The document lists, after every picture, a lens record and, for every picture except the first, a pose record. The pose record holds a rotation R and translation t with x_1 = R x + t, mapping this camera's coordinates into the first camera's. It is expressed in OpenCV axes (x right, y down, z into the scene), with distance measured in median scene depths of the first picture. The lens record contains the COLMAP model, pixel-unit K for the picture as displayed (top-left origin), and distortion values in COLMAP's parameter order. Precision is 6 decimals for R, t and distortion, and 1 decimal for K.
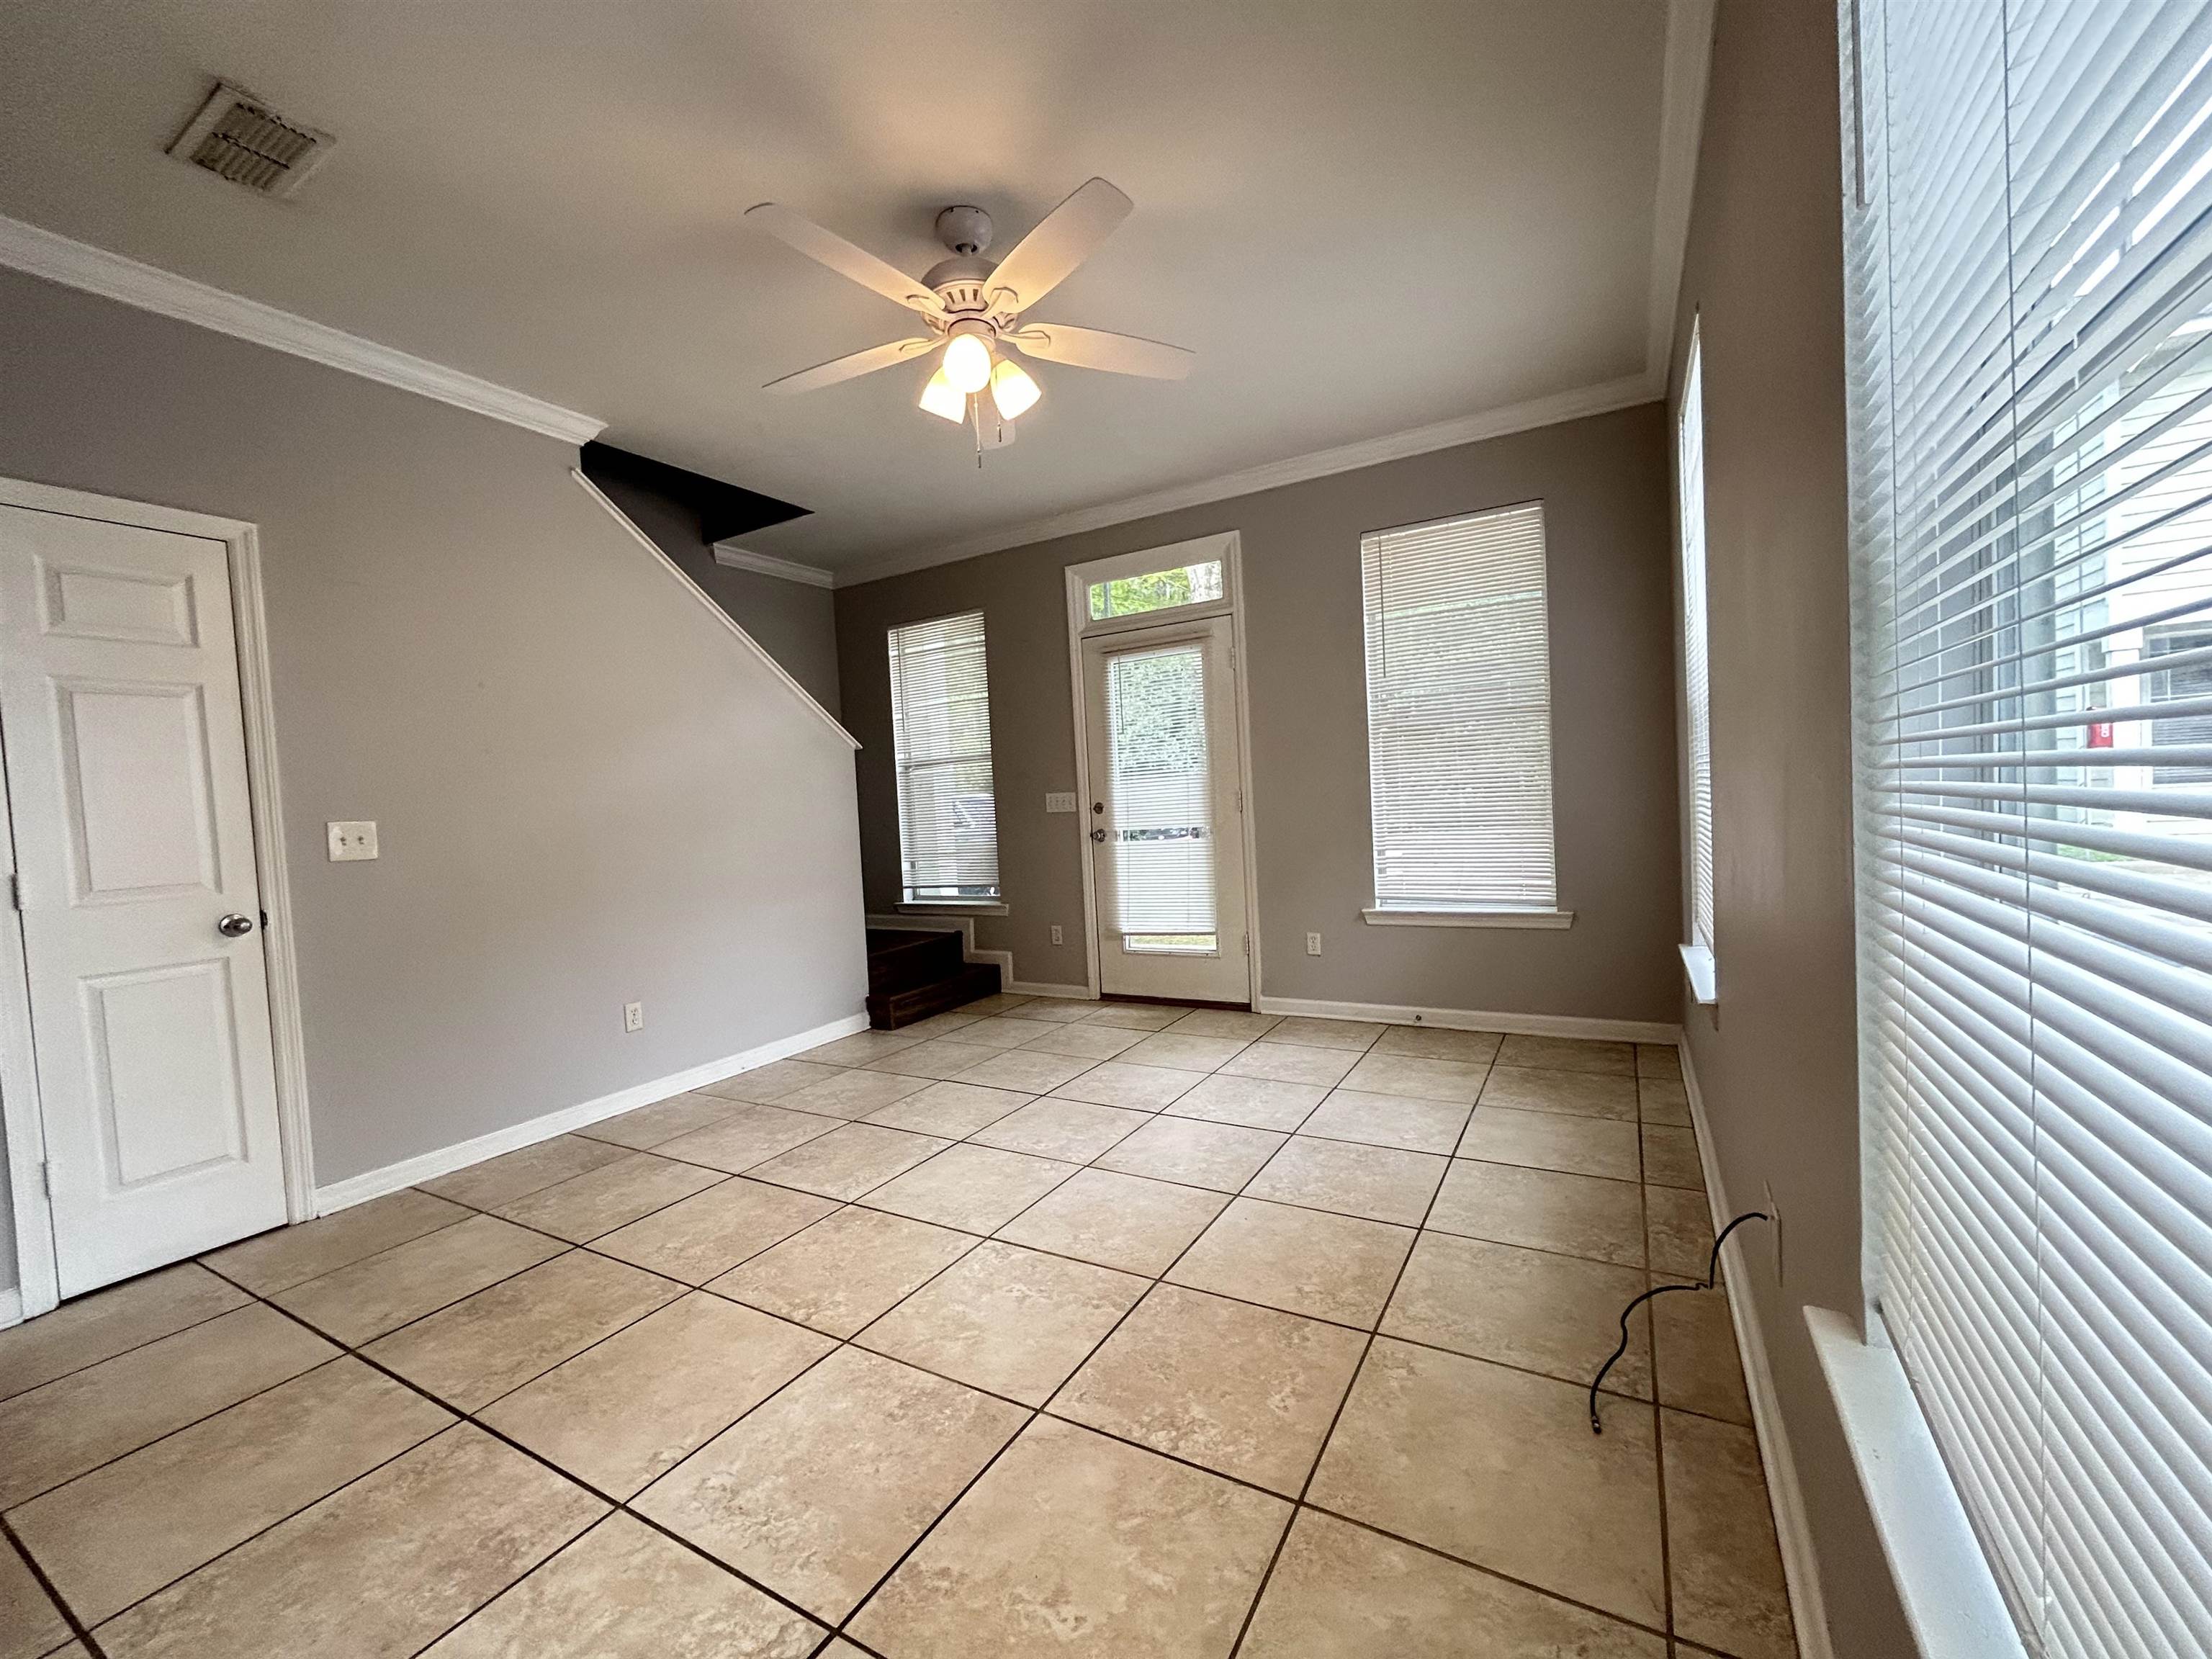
lens RADIAL K [[891.6, 0, 1106.0], [0, 891.6, 829.5], [0, 0, 1]] dist [0.000470, 0.000632]
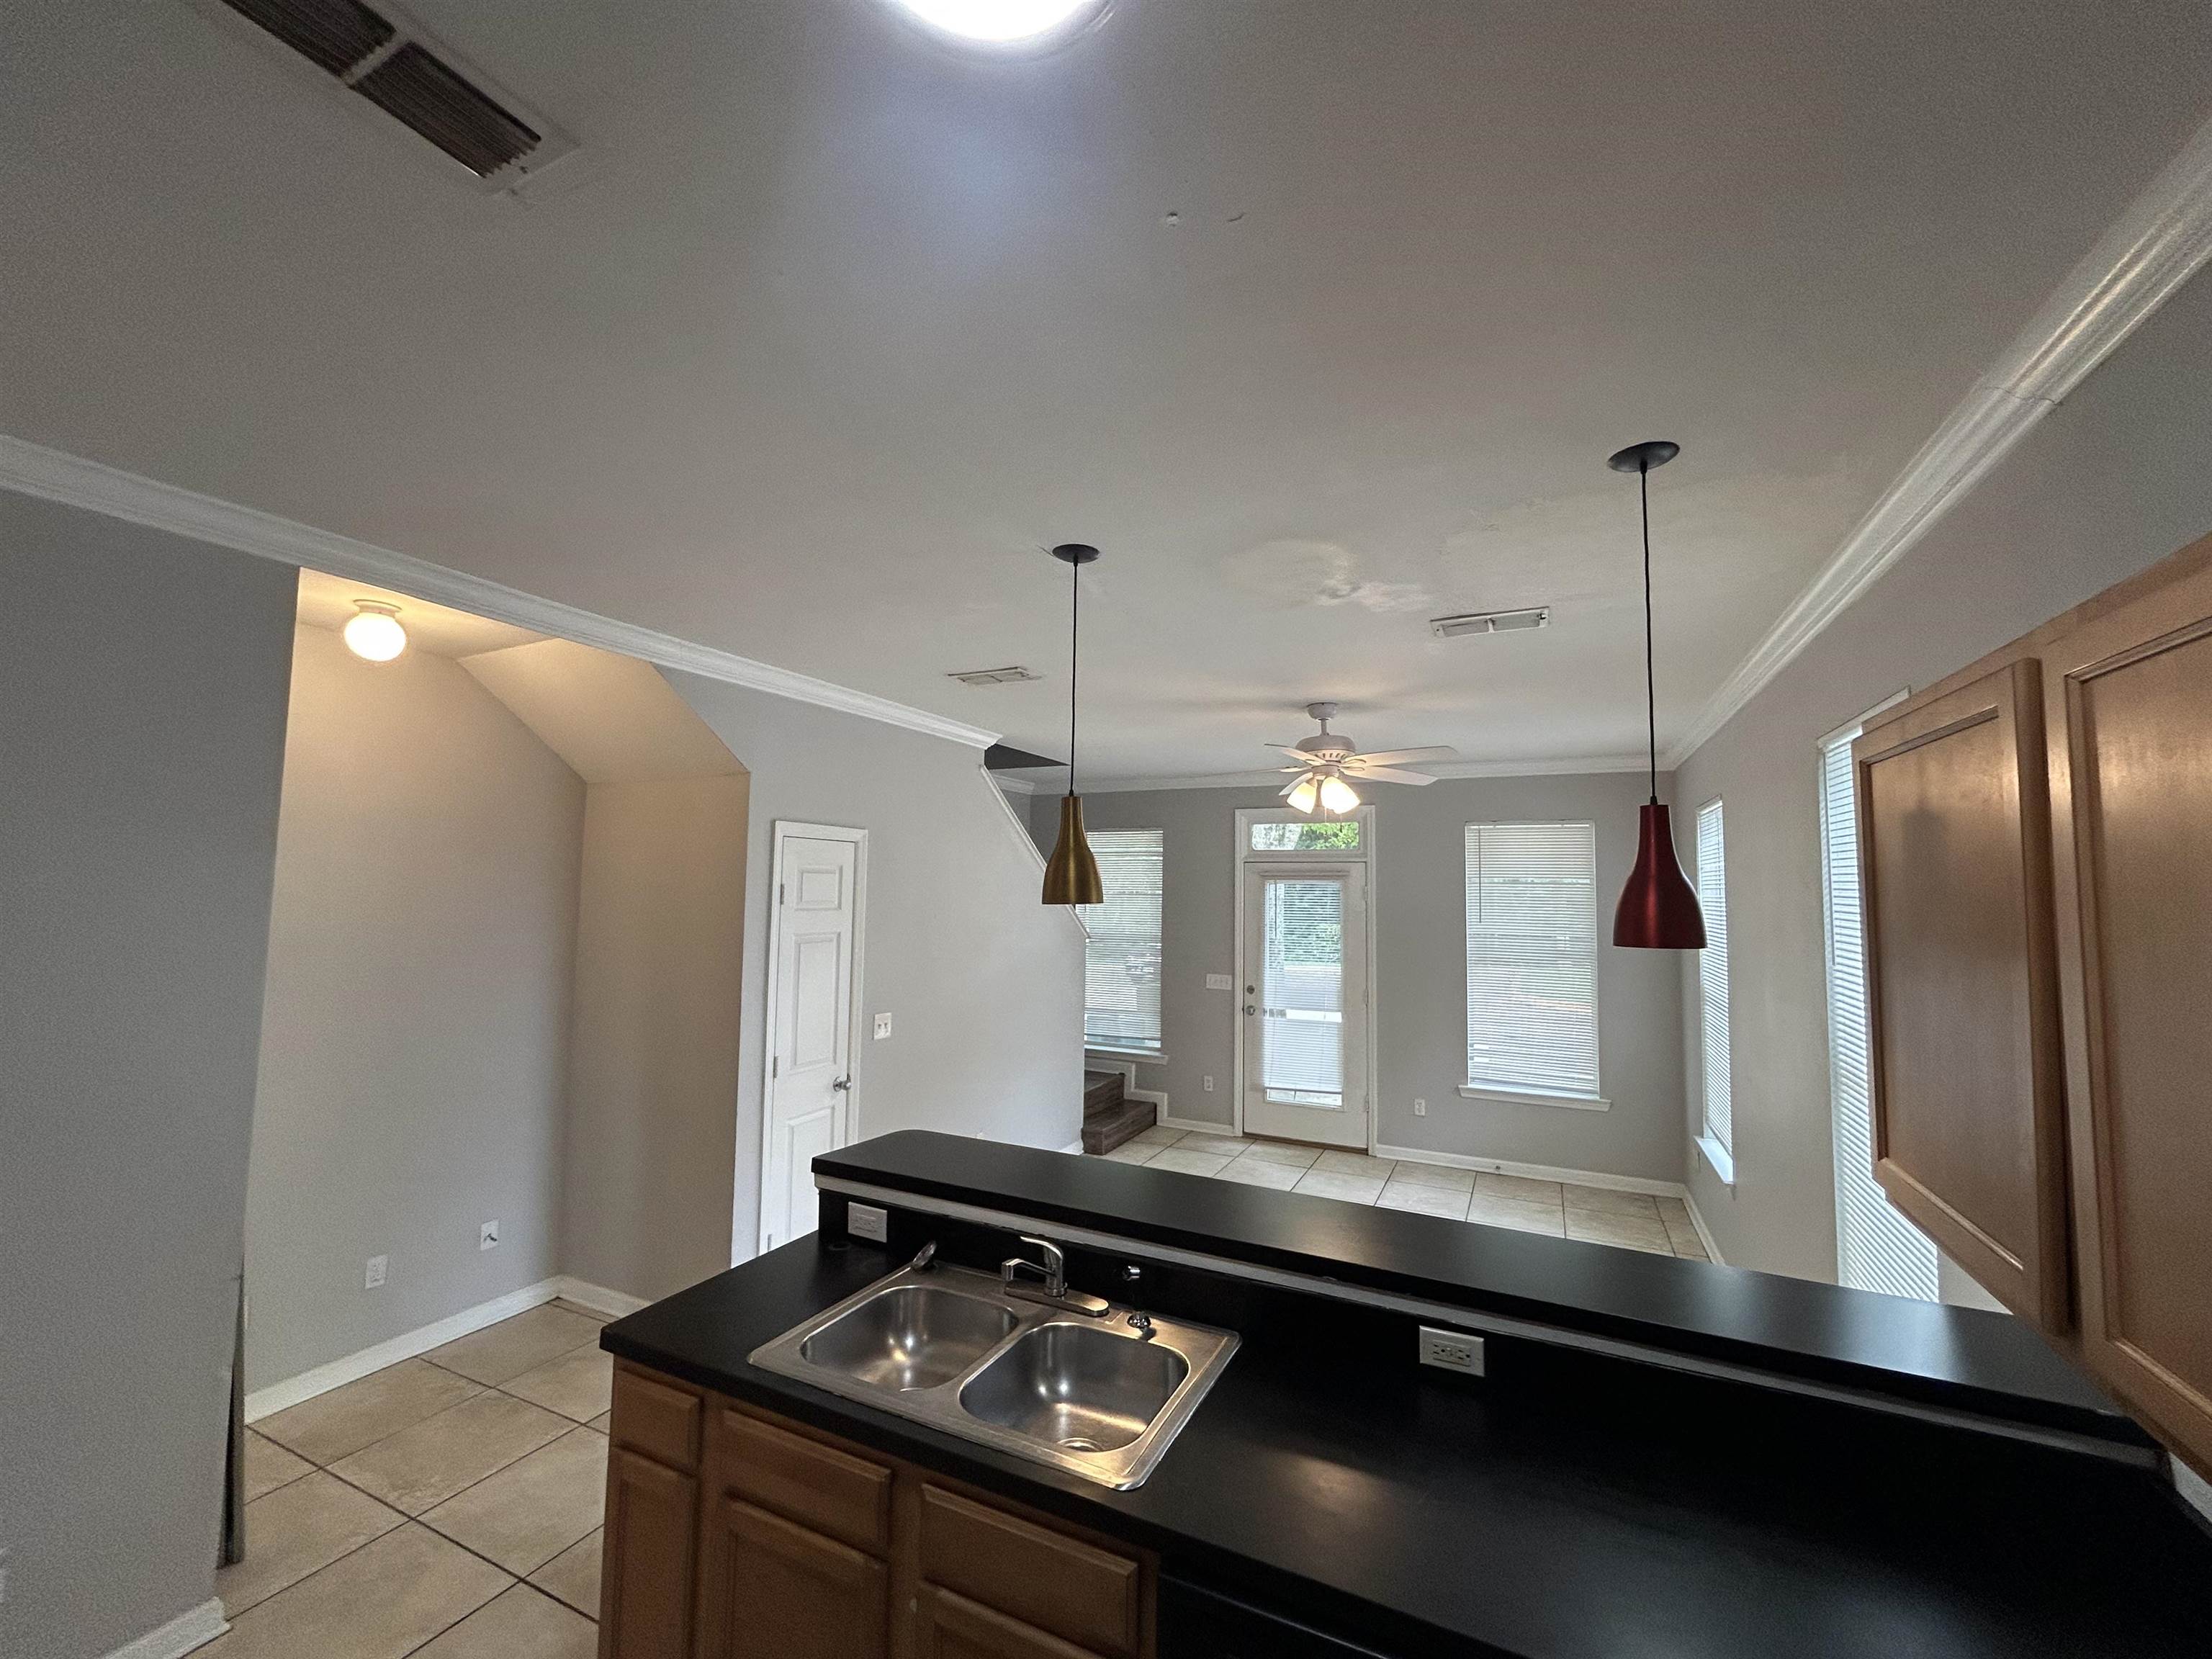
lens RADIAL K [[891.6, 0, 1106.0], [0, 891.6, 829.5], [0, 0, 1]] dist [0.000470, 0.000632]
pose [[0.994986, 0.074221, 0.067040, -0.421010], [-0.066687, 0.991873, -0.108357, -0.130734], [-0.074537, 0.103343, 0.991849, -0.423193]]
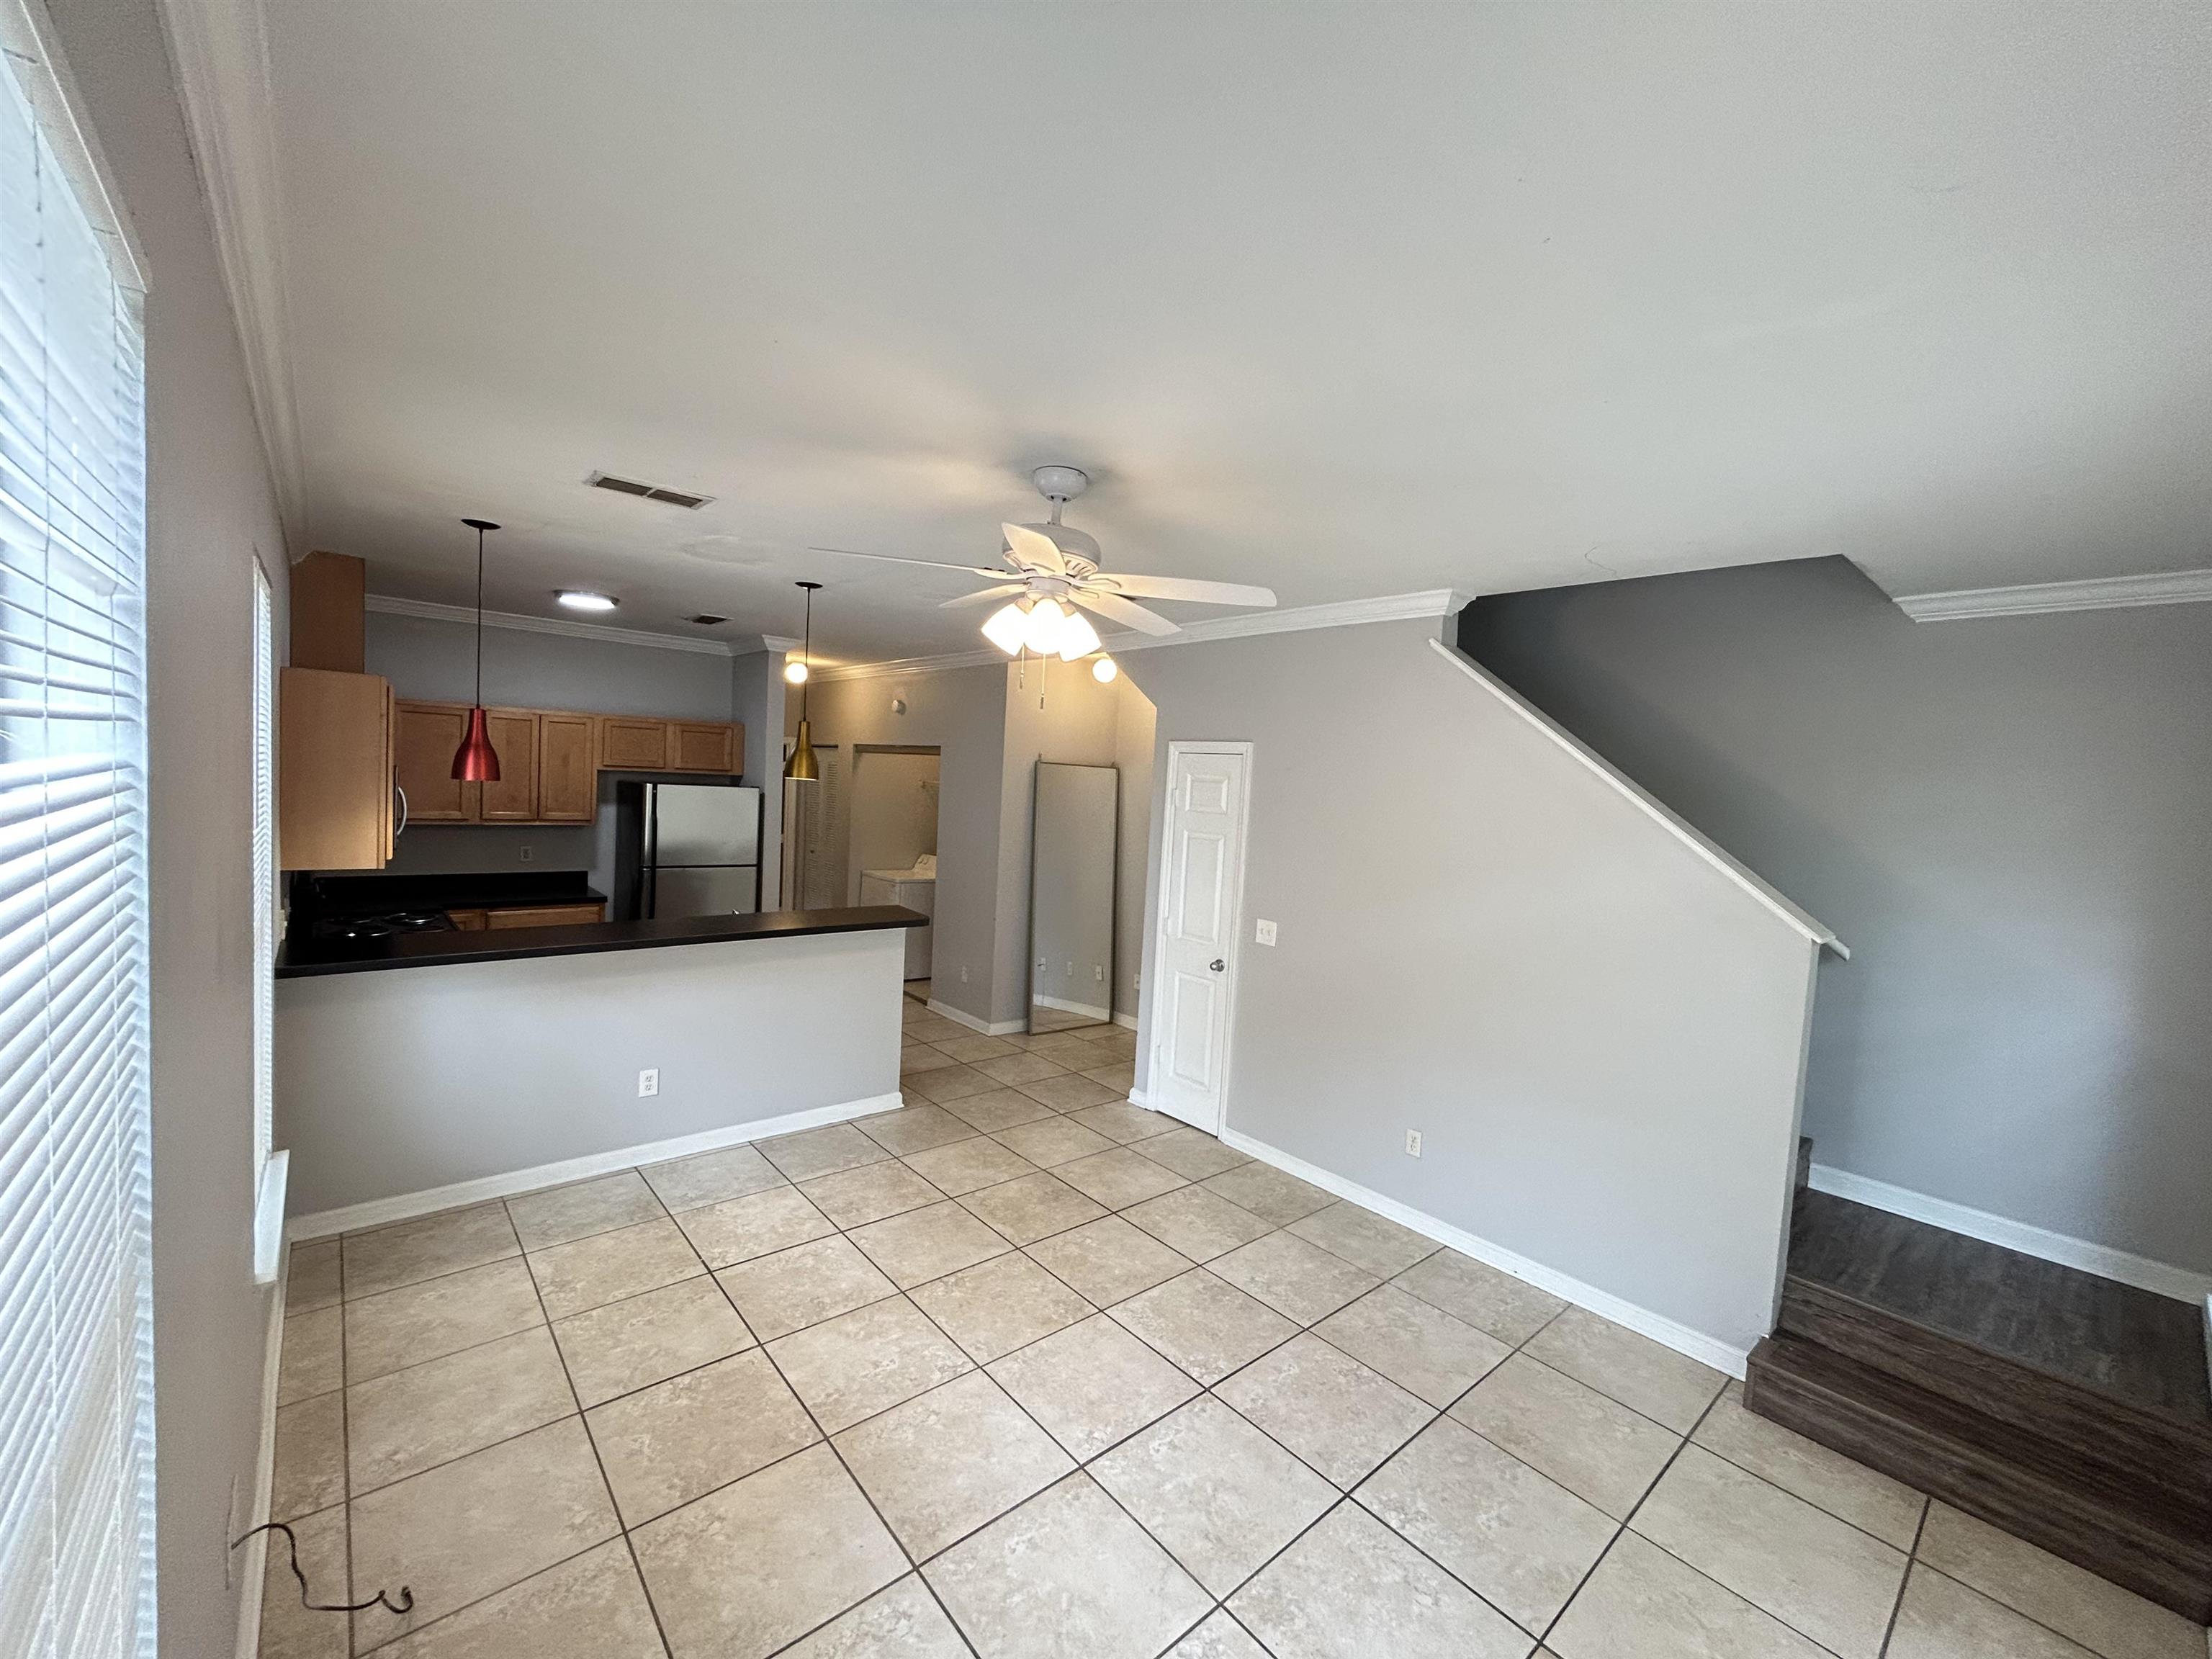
lens RADIAL K [[891.6, 0, 1106.0], [0, 891.6, 829.5], [0, 0, 1]] dist [0.000470, 0.000632]
pose [[-0.326130, 0.089372, -0.941091, 0.513472], [-0.073080, 0.990158, 0.119357, -0.240189], [0.942496, 0.107701, -0.316389, 0.863707]]
